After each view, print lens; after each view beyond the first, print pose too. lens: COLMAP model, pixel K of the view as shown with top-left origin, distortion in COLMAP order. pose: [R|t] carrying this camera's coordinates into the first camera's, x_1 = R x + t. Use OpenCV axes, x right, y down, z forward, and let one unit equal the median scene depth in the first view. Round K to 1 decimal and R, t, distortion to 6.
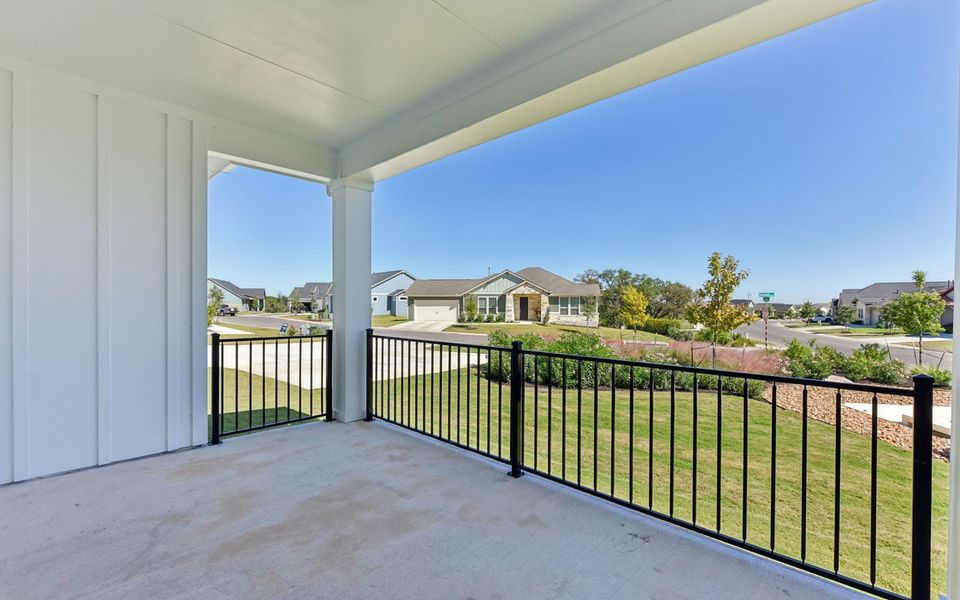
lens RADIAL K [[404.8, 0, 482.3], [0, 404.8, 306.8], [0, 0, 1]] dist [-0.008930, 0.000386]
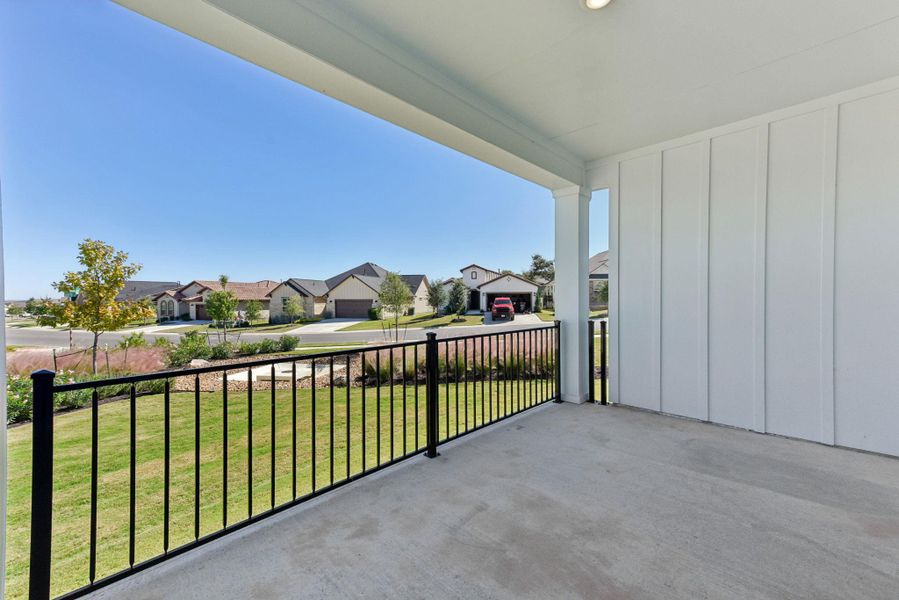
lens RADIAL K [[372.8, 0, 451.4], [0, 372.8, 296.5], [0, 0, 1]] dist [0.014281, 0.000852]
pose [[0.006856, 0.000469, 0.999976, -0.904717], [0.014451, 0.999895, -0.000568, -0.010345], [-0.999872, 0.014454, 0.006848, 0.917641]]
